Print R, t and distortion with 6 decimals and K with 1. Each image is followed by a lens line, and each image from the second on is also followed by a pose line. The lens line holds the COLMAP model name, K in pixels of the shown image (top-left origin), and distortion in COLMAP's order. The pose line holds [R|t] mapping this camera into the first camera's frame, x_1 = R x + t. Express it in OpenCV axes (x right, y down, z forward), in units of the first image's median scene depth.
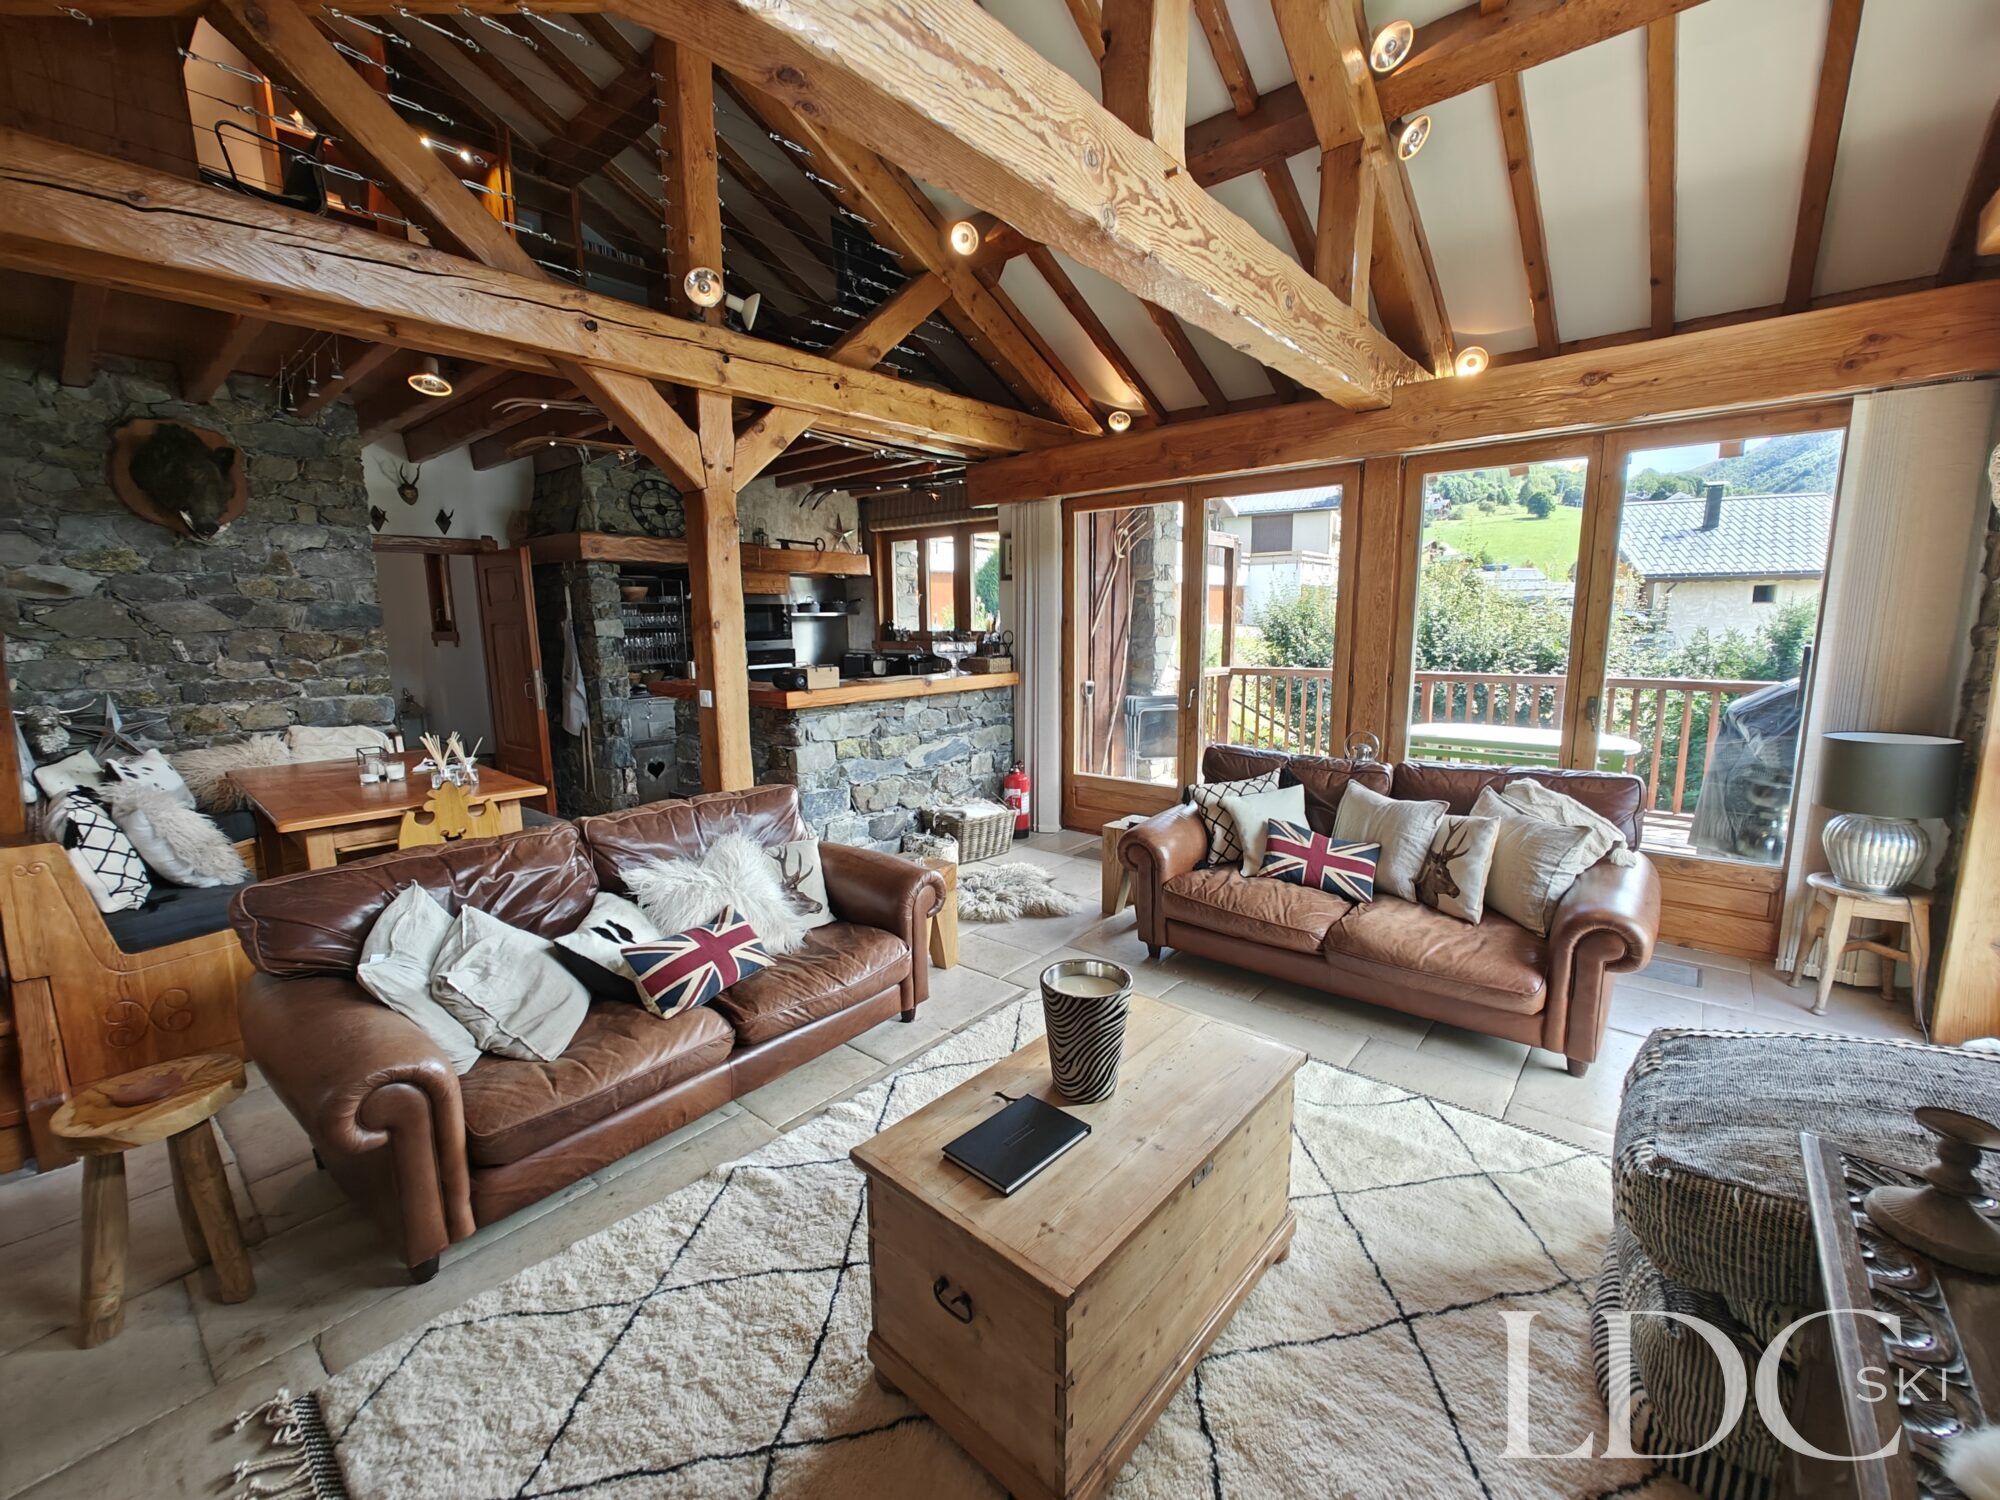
lens RADIAL K [[818.6, 0, 1013.9], [0, 818.6, 747.9], [0, 0, 1]] dist [-0.002936, 0.000024]
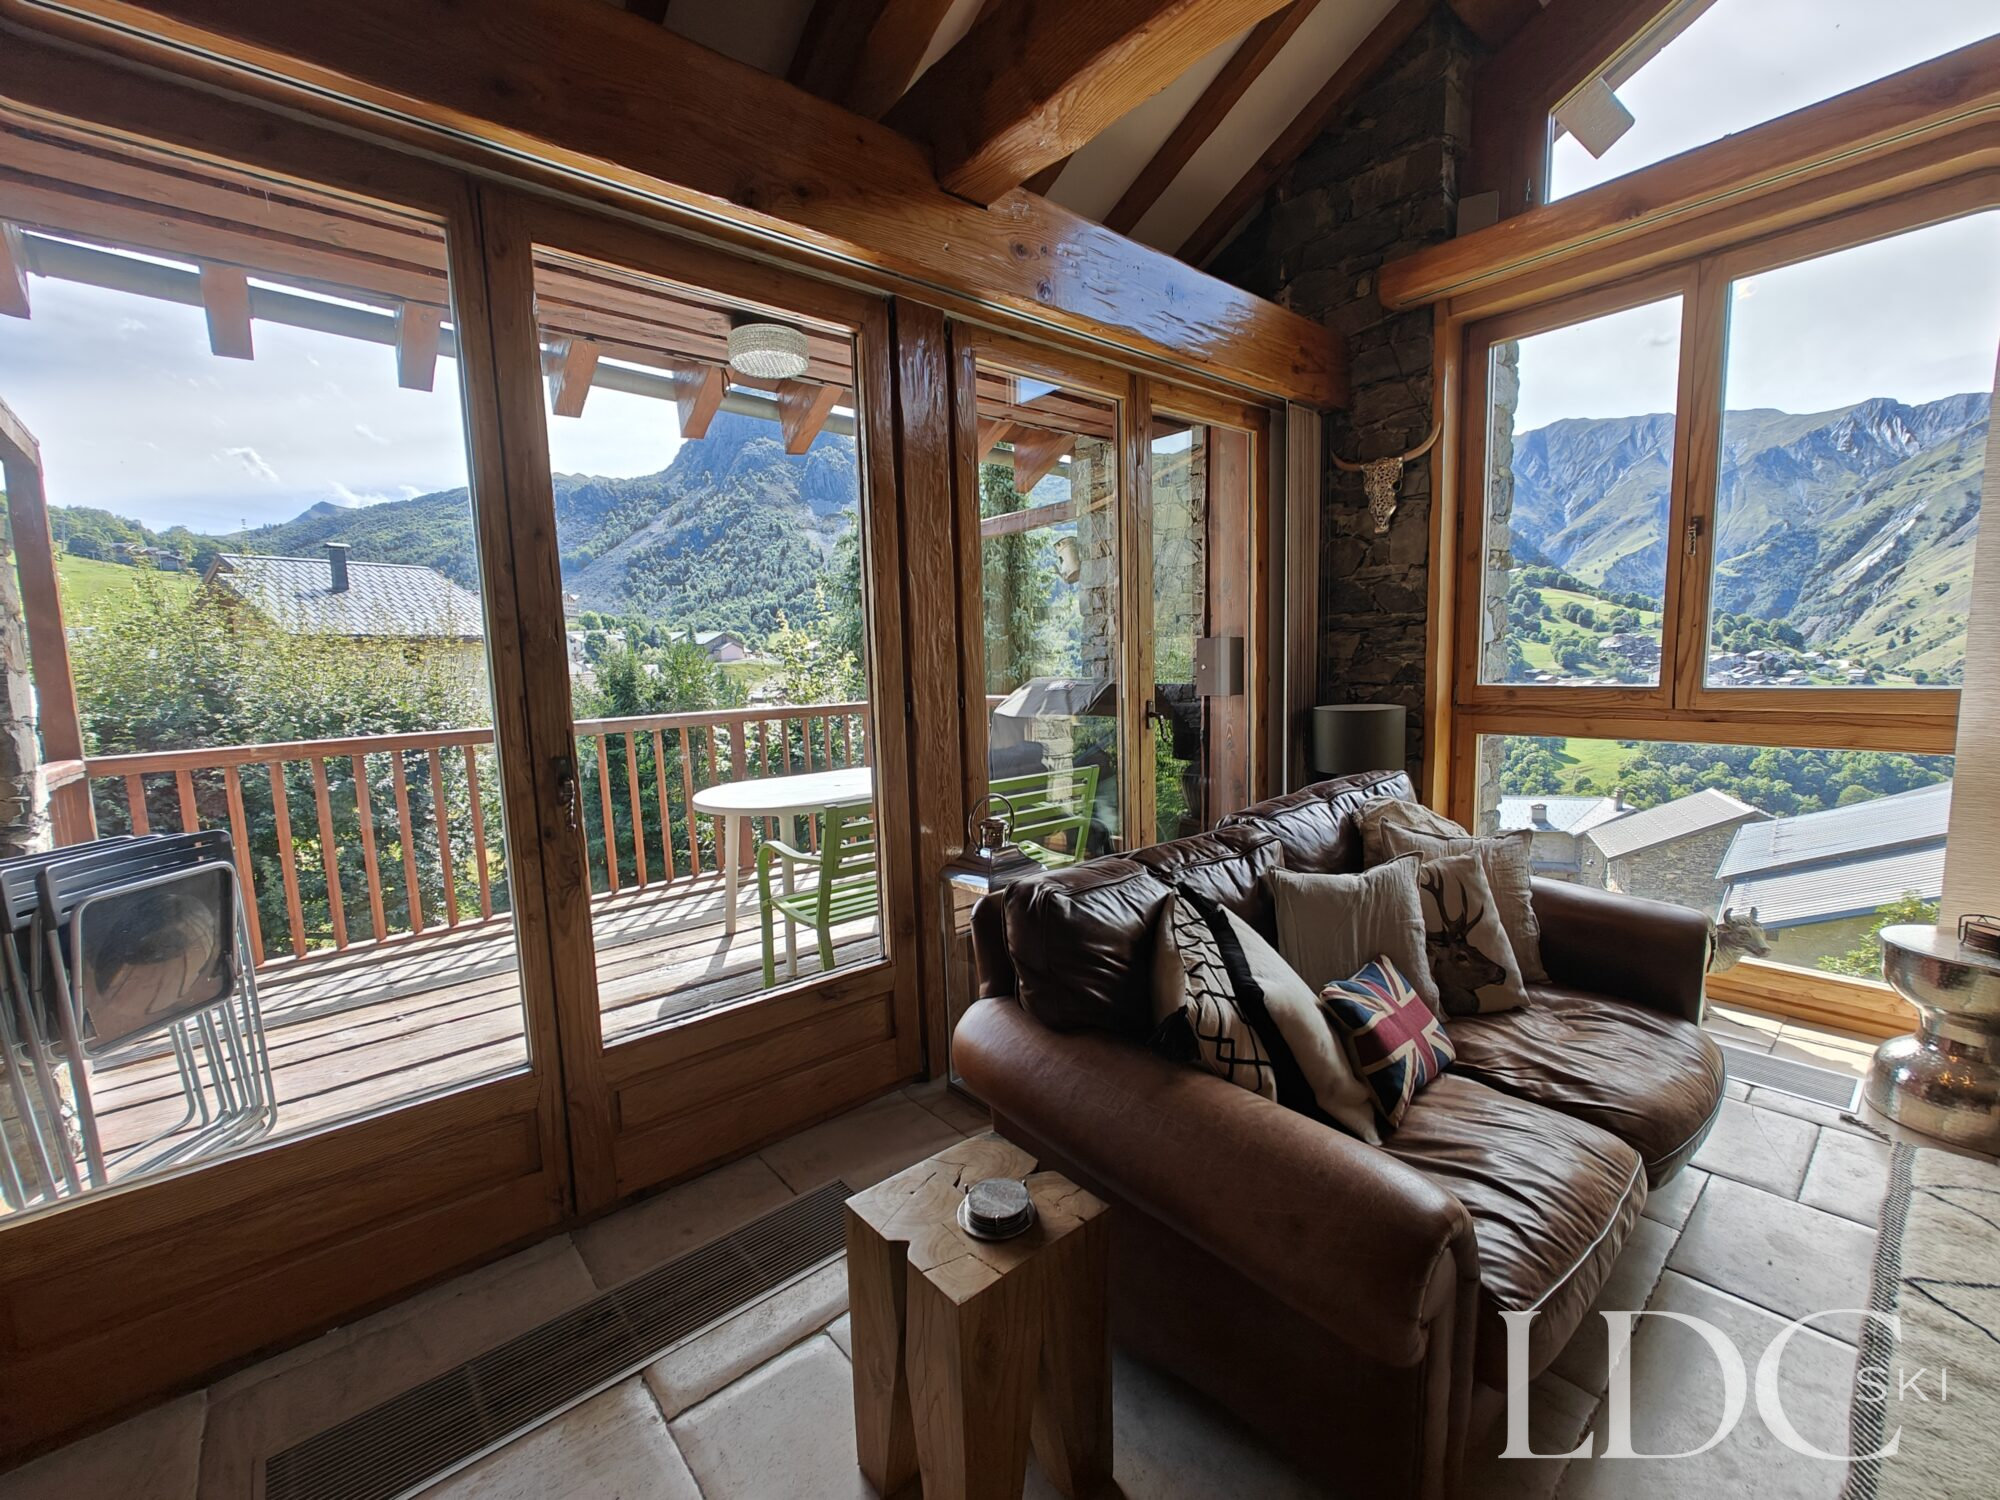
lens RADIAL K [[818.6, 0, 1003.2], [0, 818.6, 755.6], [0, 0, 1]] dist [-0.002936, 0.000024]
pose [[0.160486, -0.112641, 0.980590, -0.082430], [0.182570, 0.979712, 0.082660, -0.067053], [-0.970007, 0.165760, 0.177795, 0.653174]]
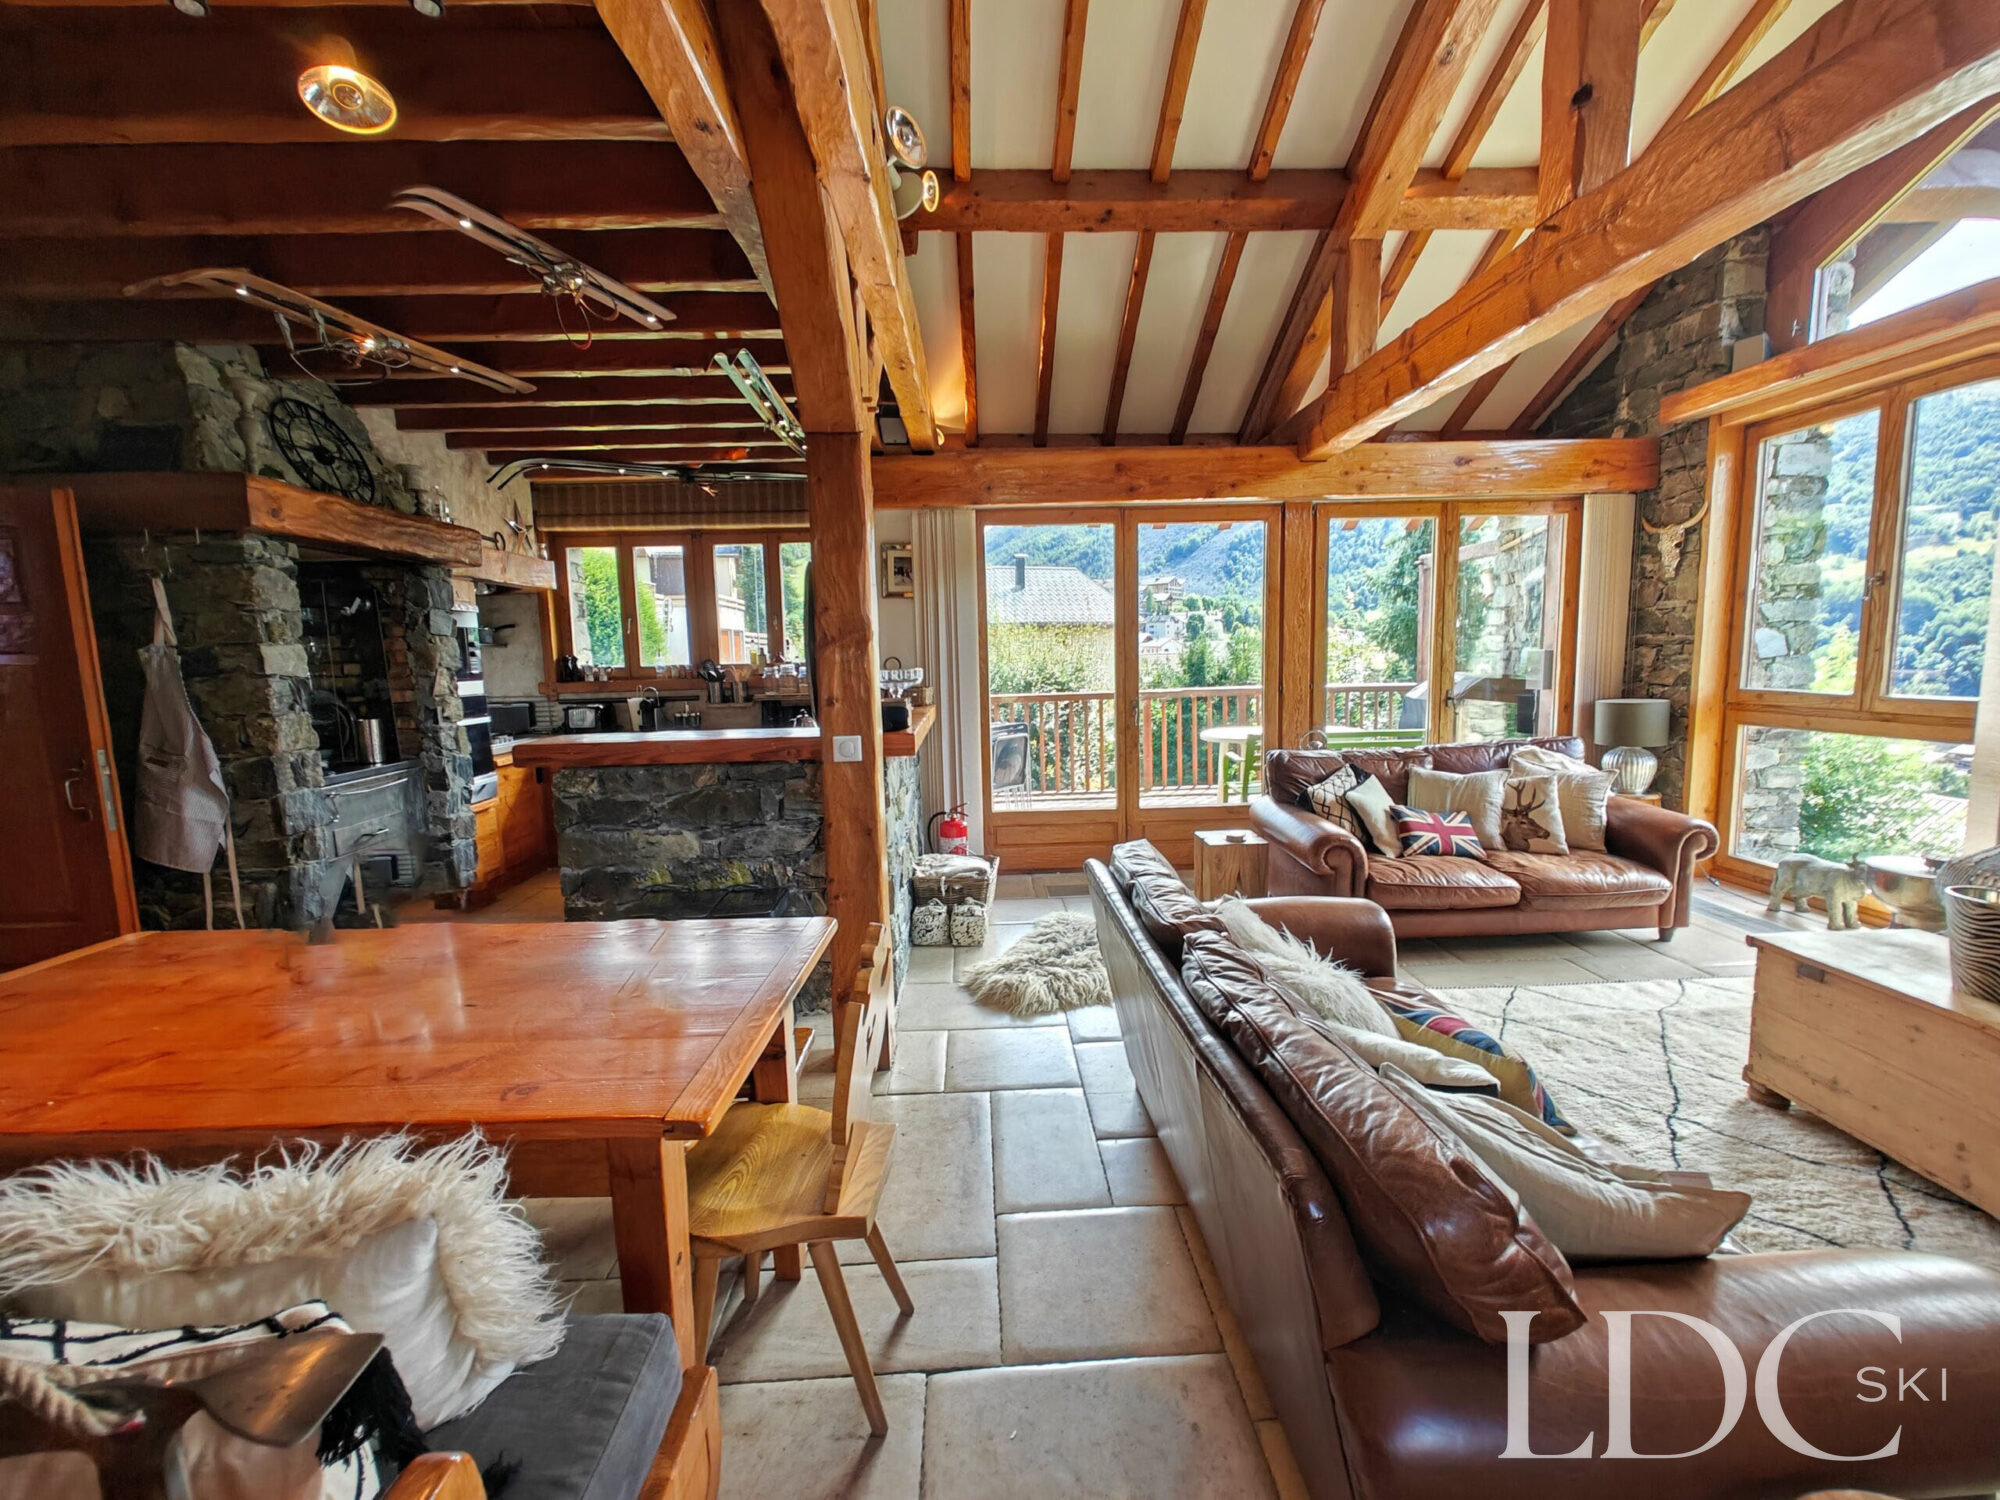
lens RADIAL K [[818.6, 0, 1005.8], [0, 818.6, 751.4], [0, 0, 1]] dist [-0.002936, 0.000024]
pose [[0.747851, -0.087524, 0.658072, -0.501047], [0.120340, 0.992722, -0.004725, -0.028279], [-0.652868, 0.082726, 0.752941, 0.297653]]
